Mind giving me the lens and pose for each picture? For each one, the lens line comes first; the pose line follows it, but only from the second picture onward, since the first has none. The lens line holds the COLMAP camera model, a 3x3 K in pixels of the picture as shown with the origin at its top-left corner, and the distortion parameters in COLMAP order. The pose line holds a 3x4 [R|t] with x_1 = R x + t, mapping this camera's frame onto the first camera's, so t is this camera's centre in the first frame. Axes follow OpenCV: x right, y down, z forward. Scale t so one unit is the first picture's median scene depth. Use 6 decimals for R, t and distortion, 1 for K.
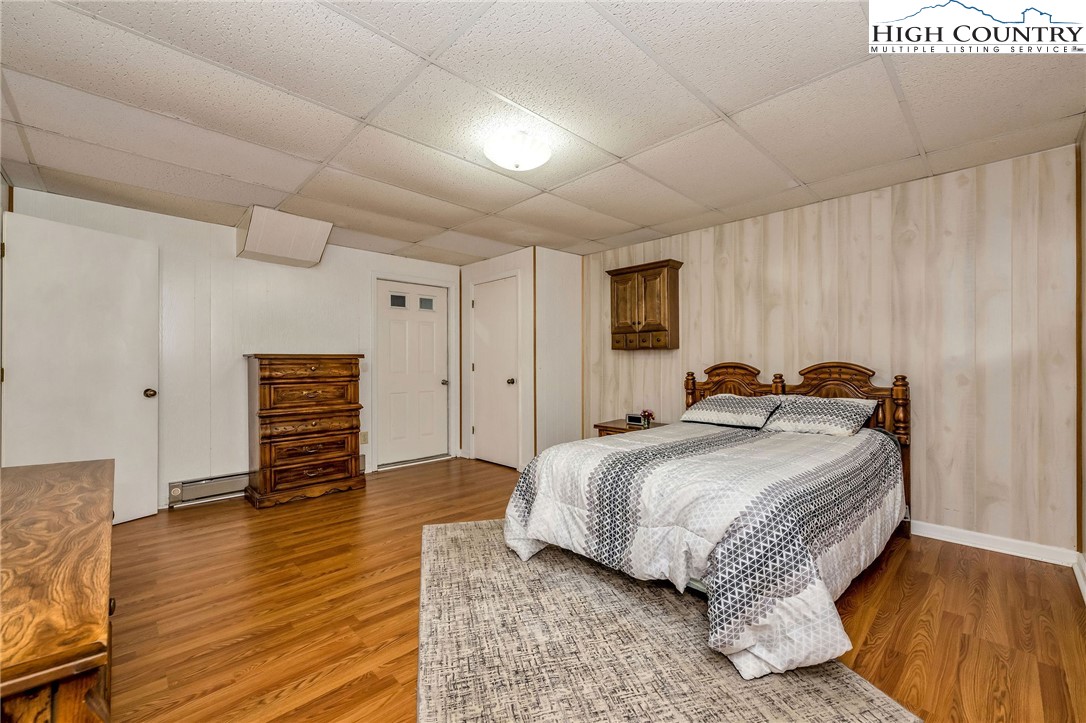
lens RADIAL K [[443.6, 0, 543.2], [0, 443.6, 362.5], [0, 0, 1]] dist [-0.003489, -0.000287]
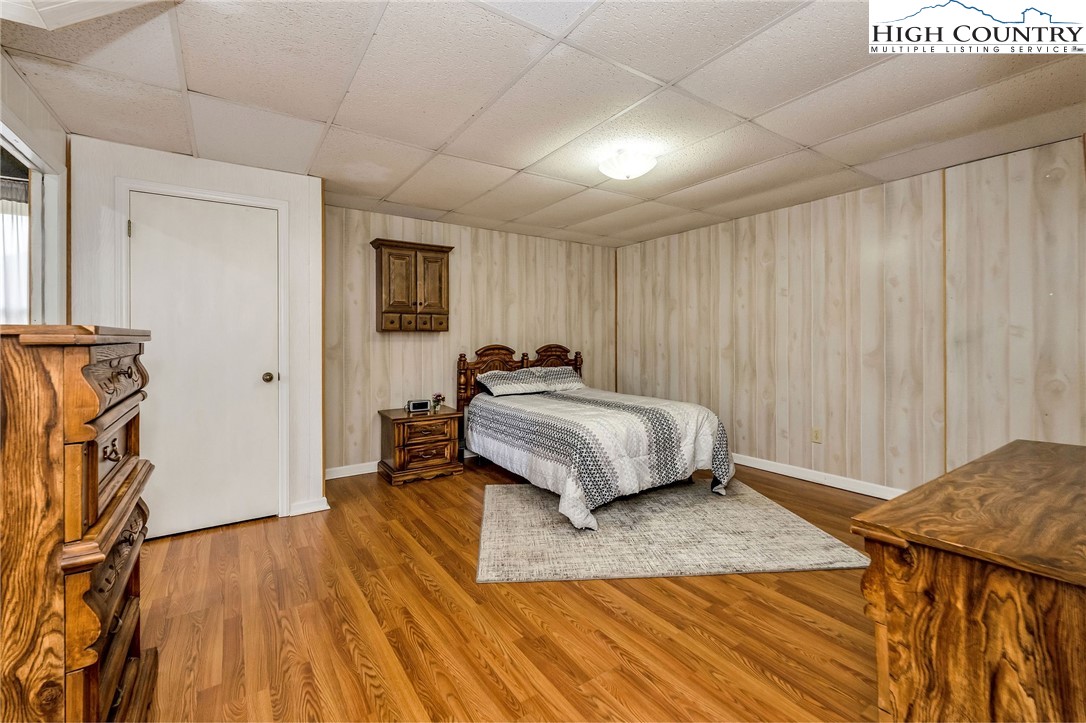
lens RADIAL K [[465.5, 0, 546.0], [0, 465.5, 338.8], [0, 0, 1]] dist [0.000119, 0.000234]
pose [[0.165720, 0.004575, 0.986162, -0.830476], [0.002345, 0.999985, -0.005033, -0.010126], [-0.986170, 0.003146, 0.165706, 0.650100]]
